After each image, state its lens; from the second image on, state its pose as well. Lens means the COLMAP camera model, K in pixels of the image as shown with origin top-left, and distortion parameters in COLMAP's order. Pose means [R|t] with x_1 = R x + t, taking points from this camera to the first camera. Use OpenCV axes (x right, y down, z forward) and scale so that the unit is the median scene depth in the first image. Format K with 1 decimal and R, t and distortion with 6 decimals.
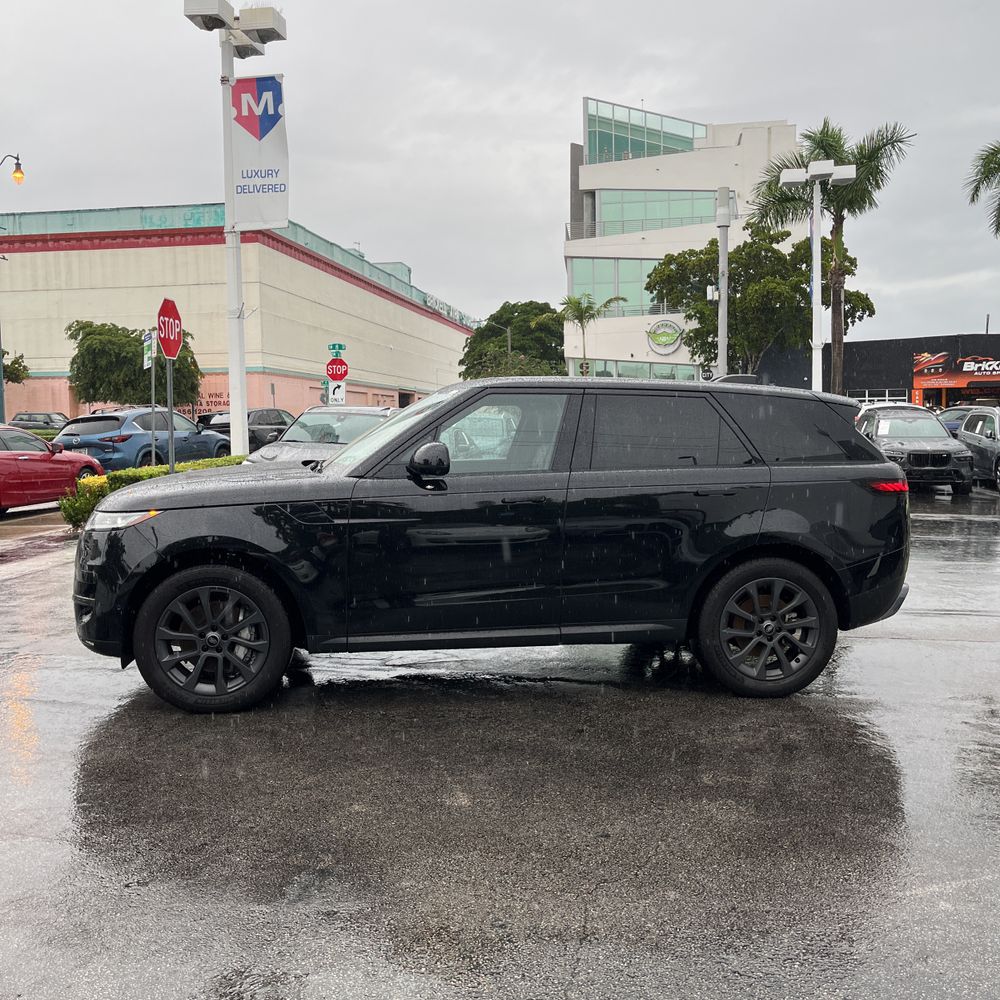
lens RADIAL K [[1016.7, 0, 499.1], [0, 1016.7, 483.4], [0, 0, 1]] dist [0.034457, -0.031586]
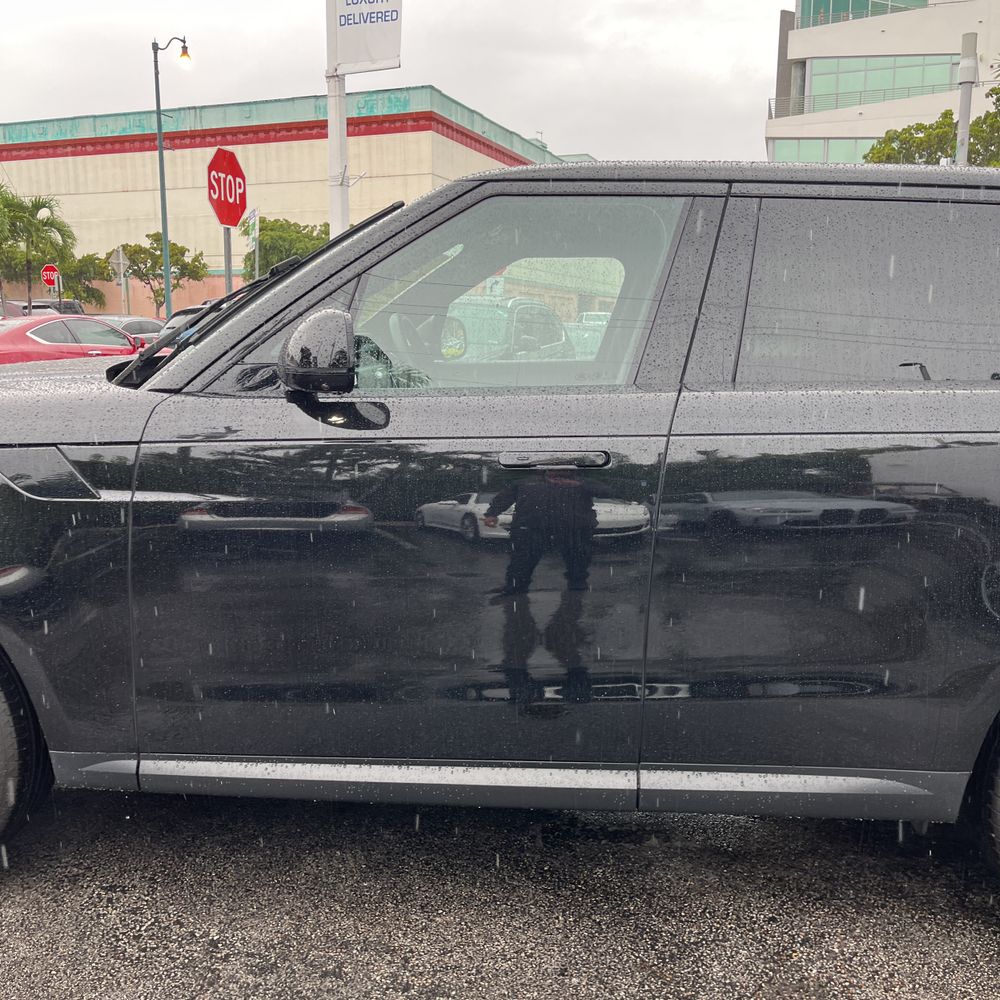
lens RADIAL K [[1005.9, 0, 494.4], [0, 1005.9, 486.1], [0, 0, 1]] dist [0.048614, -0.043707]
pose [[0.981917, 0.041428, -0.184725, 0.008827], [-0.023608, 0.994942, 0.097640, -0.001349], [0.187836, -0.091513, 0.977928, 0.072047]]
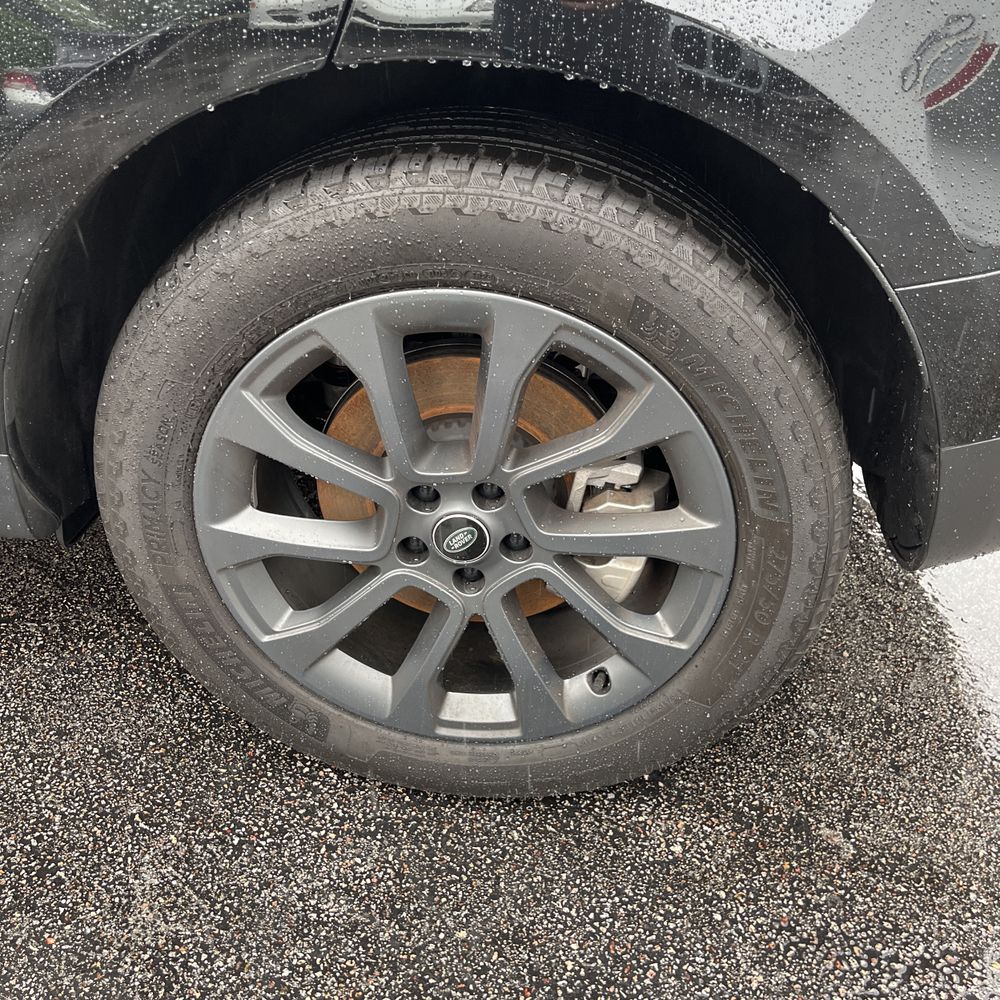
lens RADIAL K [[1005.9, 0, 494.4], [0, 1005.9, 486.1], [0, 0, 1]] dist [0.048614, -0.043707]
pose [[0.973357, 0.150405, -0.173074, 0.037173], [-0.048245, 0.872250, 0.486674, 0.005067], [0.224162, -0.465358, 0.856267, 0.103993]]
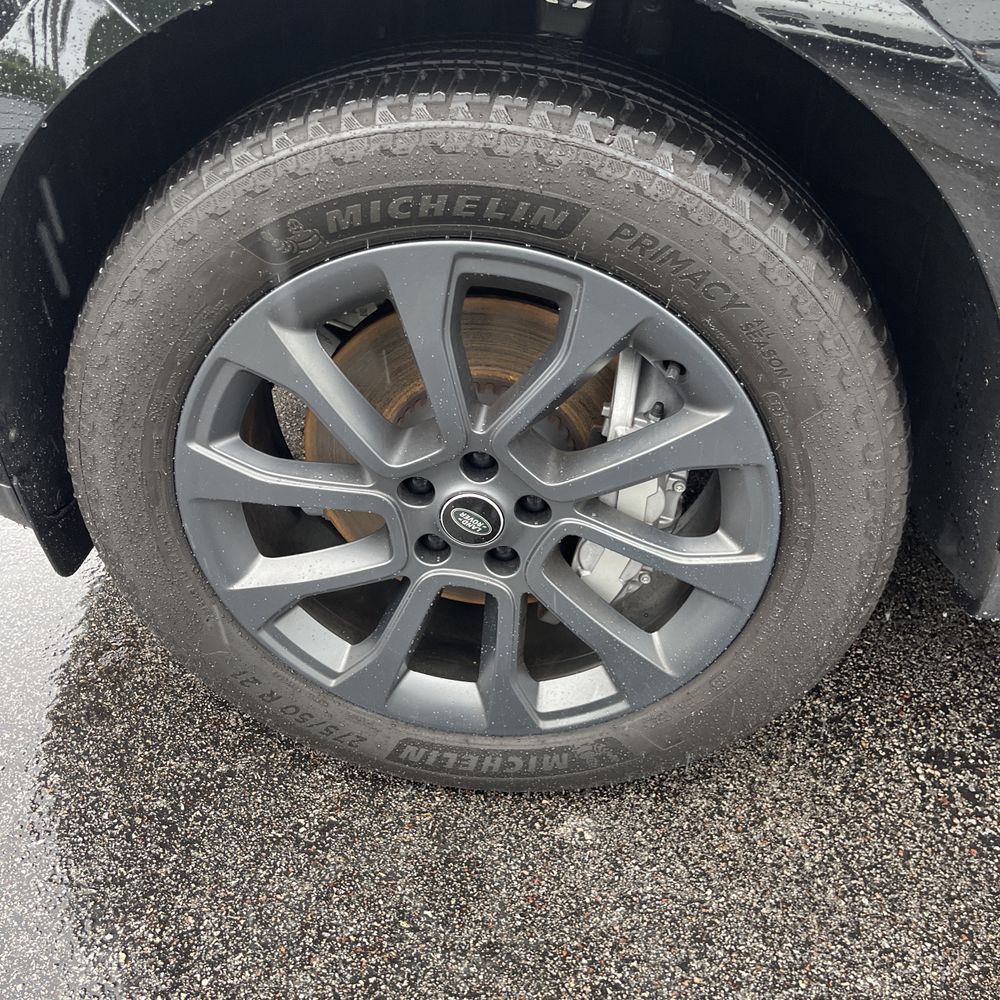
lens RADIAL K [[1005.9, 0, 494.4], [0, 1005.9, 486.1], [0, 0, 1]] dist [0.048614, -0.043707]
pose [[0.976045, 0.123480, -0.179136, -0.028315], [-0.012407, 0.853597, 0.520787, 0.006077], [0.217217, -0.506088, 0.834680, 0.098517]]
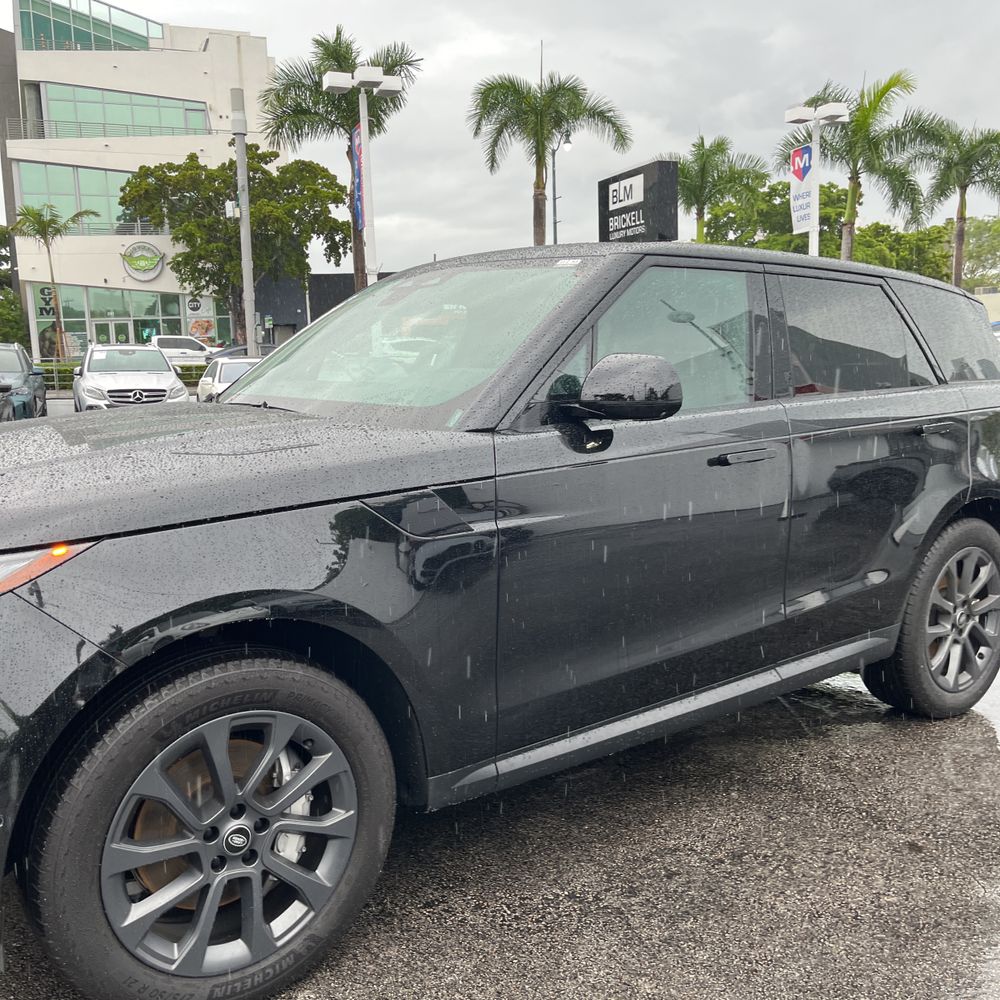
lens RADIAL K [[1012.7, 0, 483.3], [0, 1012.7, 500.9], [0, 0, 1]] dist [0.046493, -0.037339]
pose [[0.863853, -0.080597, 0.497255, -0.045162], [0.041313, 0.995128, 0.089523, -0.001942], [-0.502048, -0.056792, 0.862973, 0.069385]]
